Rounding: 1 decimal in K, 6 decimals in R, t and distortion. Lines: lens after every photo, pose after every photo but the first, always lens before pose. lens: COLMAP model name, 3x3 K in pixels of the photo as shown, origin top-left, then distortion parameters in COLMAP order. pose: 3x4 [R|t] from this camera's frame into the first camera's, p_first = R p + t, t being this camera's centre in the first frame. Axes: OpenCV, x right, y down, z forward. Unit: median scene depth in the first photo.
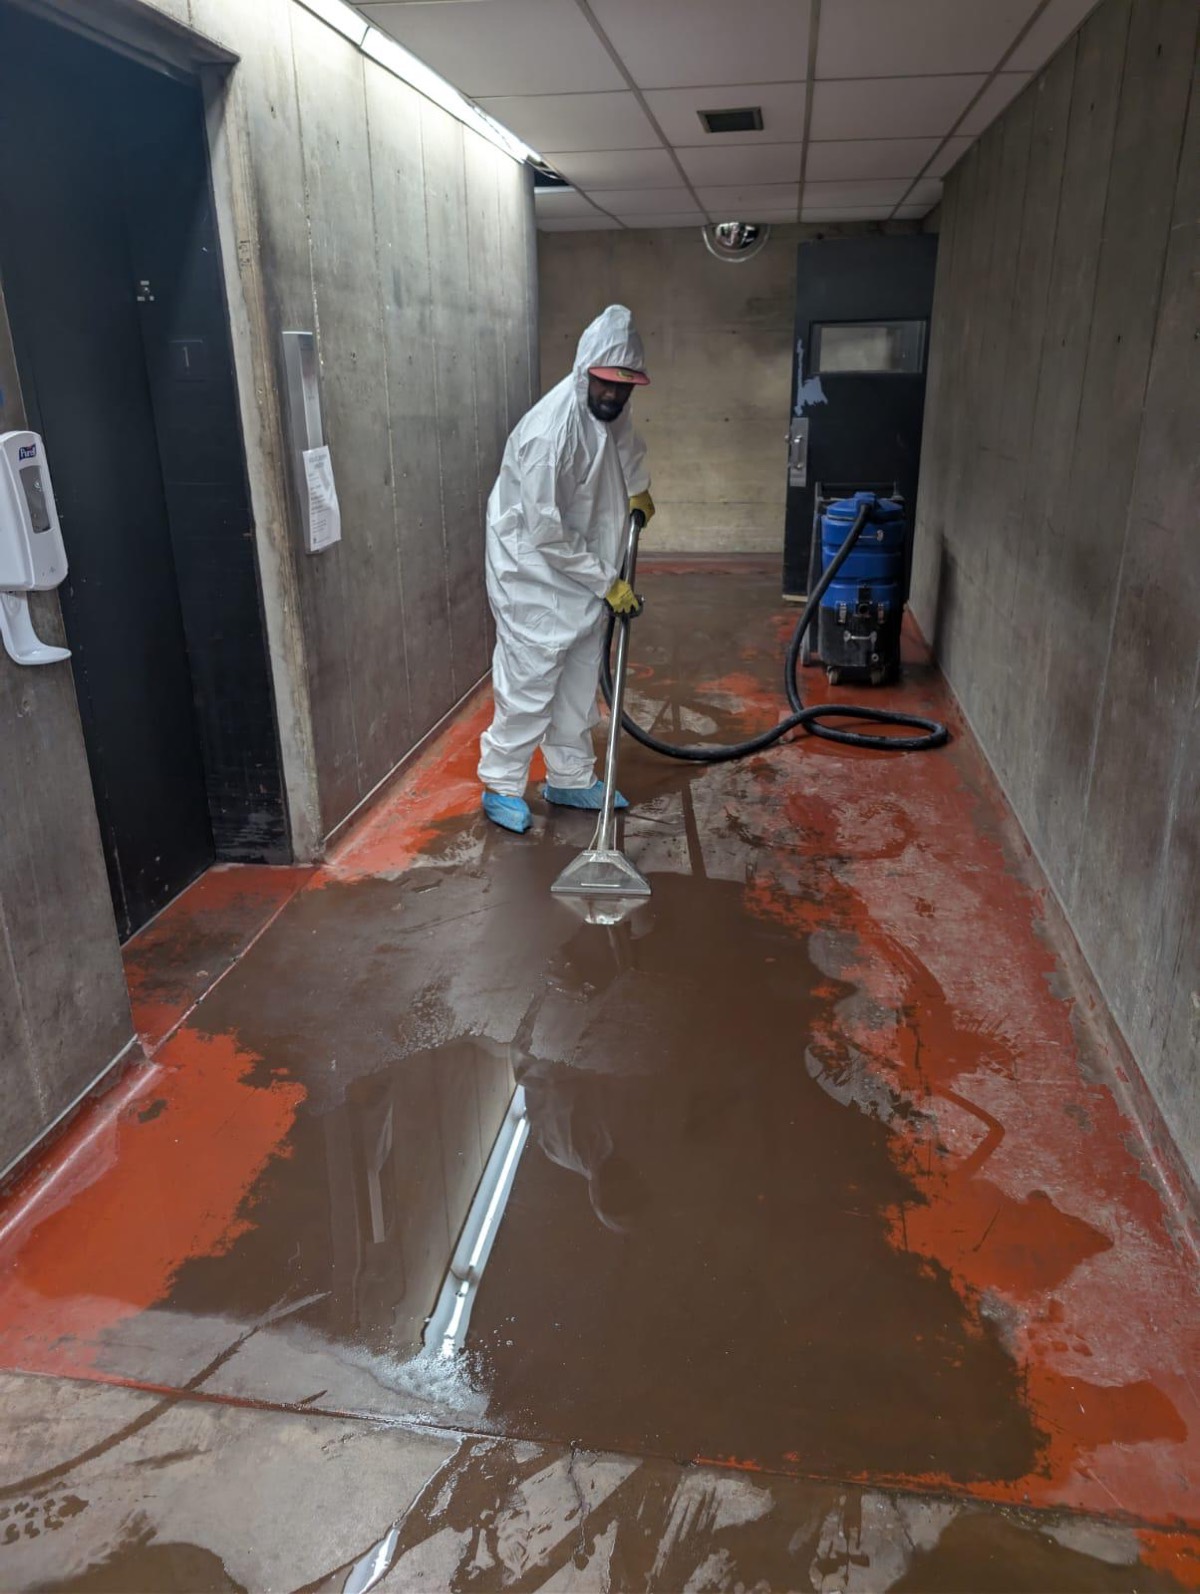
lens RADIAL K [[1176.2, 0, 592.1], [0, 1176.2, 798.3], [0, 0, 1]] dist [0.008725, -0.012695]
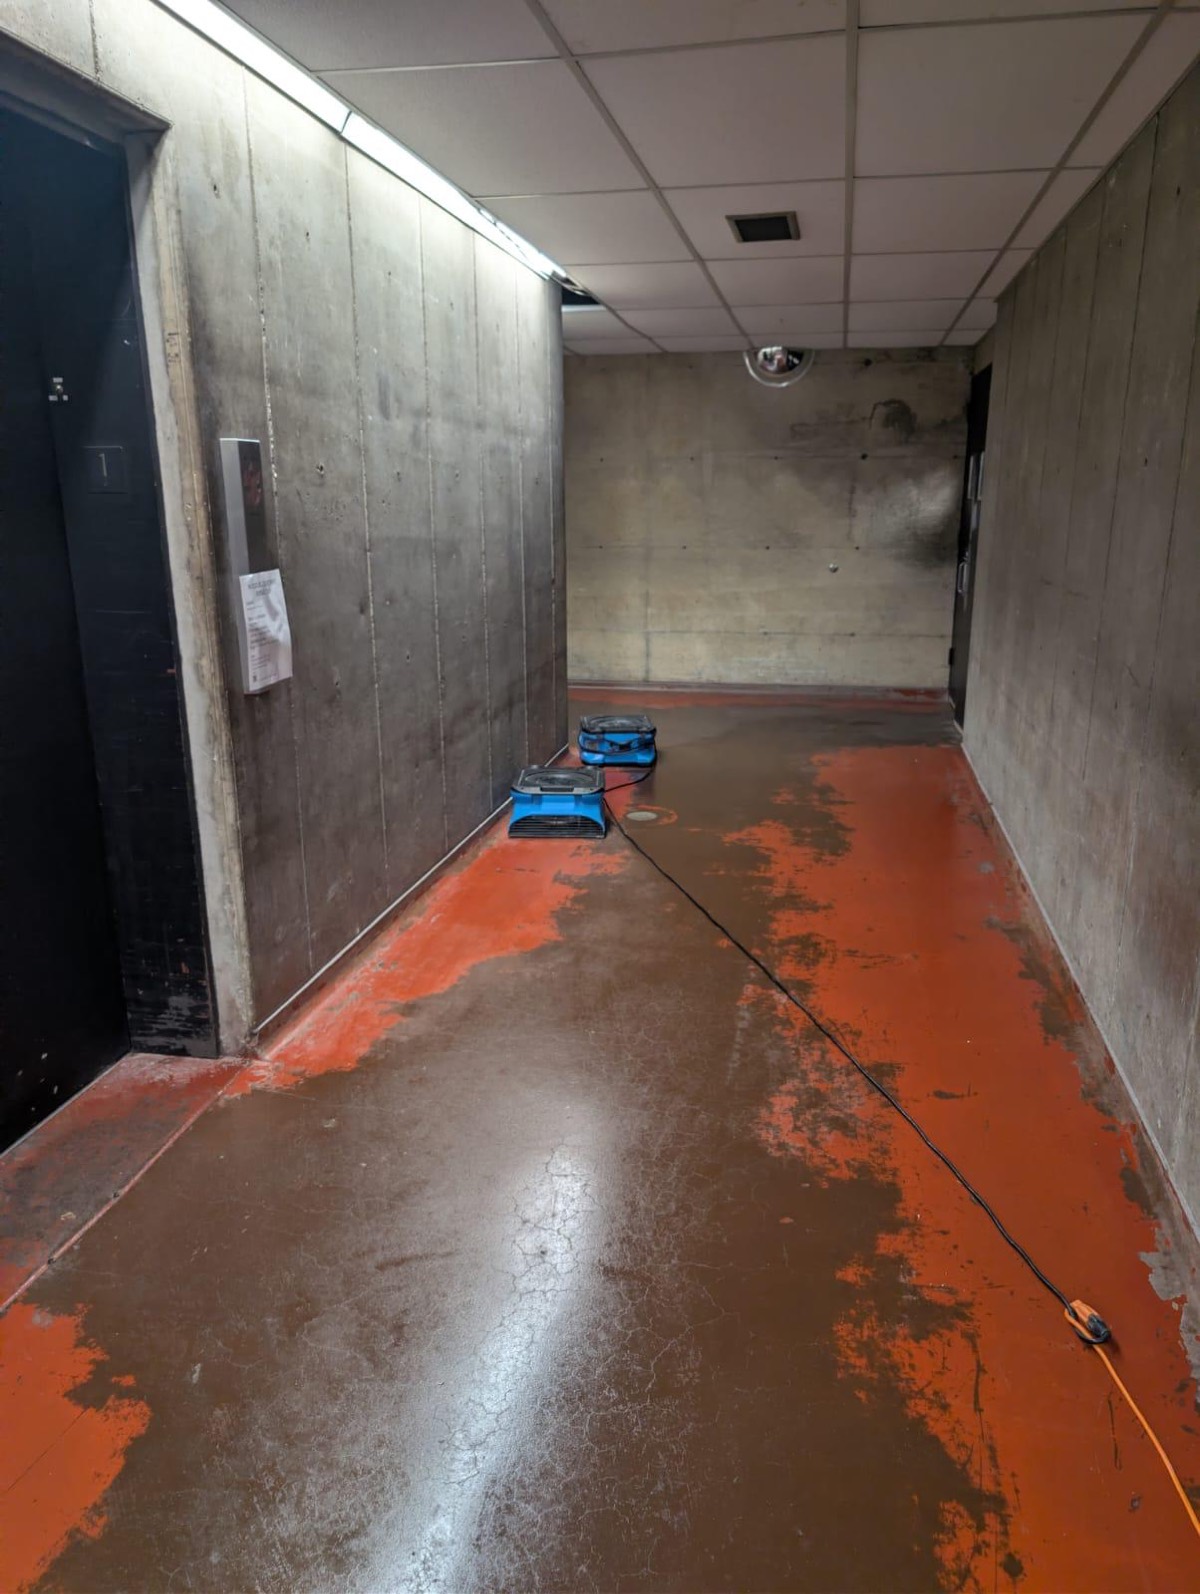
lens RADIAL K [[1176.2, 0, 606.8], [0, 1176.2, 808.0], [0, 0, 1]] dist [0.008725, -0.012695]
pose [[0.999296, 0.020972, -0.031117, 0.041668], [-0.023726, 0.995572, -0.090960, -0.050051], [0.029071, 0.091634, 0.995368, 0.156761]]
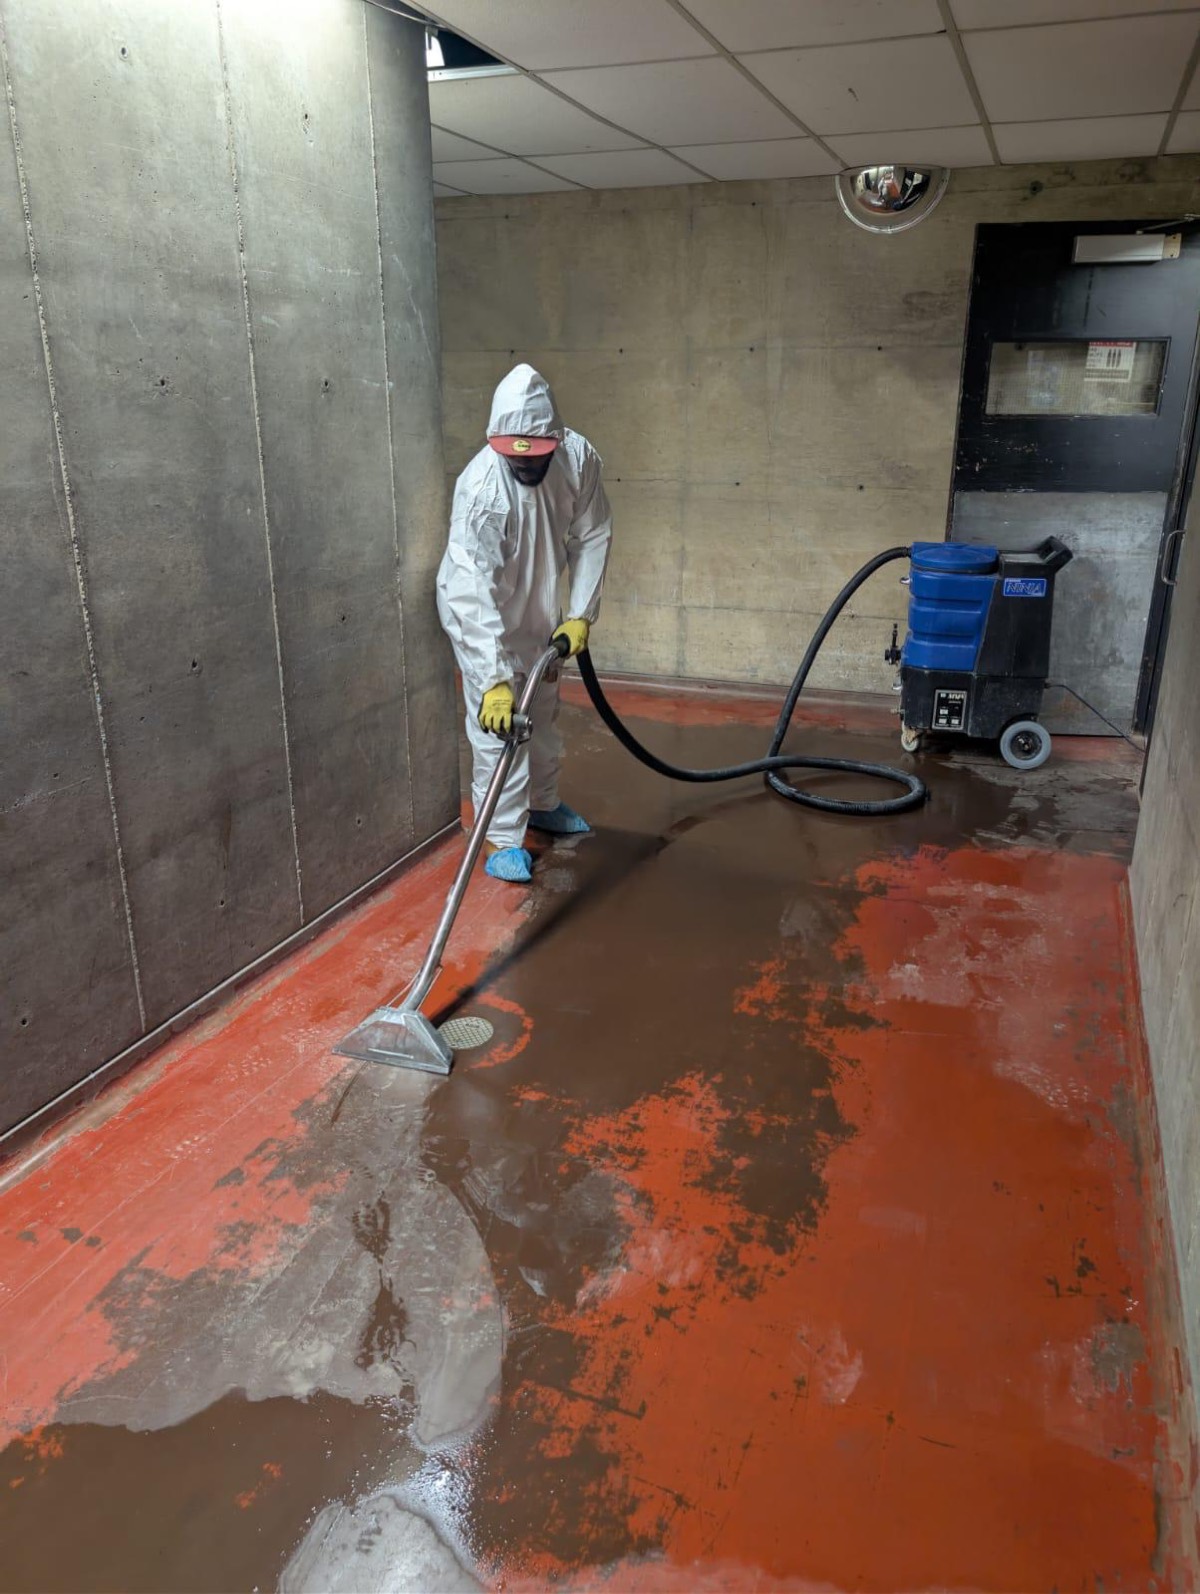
lens RADIAL K [[1176.2, 0, 598.3], [0, 1176.2, 788.2], [0, 0, 1]] dist [0.008725, -0.012695]
pose [[0.977932, 0.085529, -0.190614, 0.253210], [-0.090186, 0.995798, -0.015879, -0.321225], [0.188455, 0.032719, 0.981537, 0.840344]]
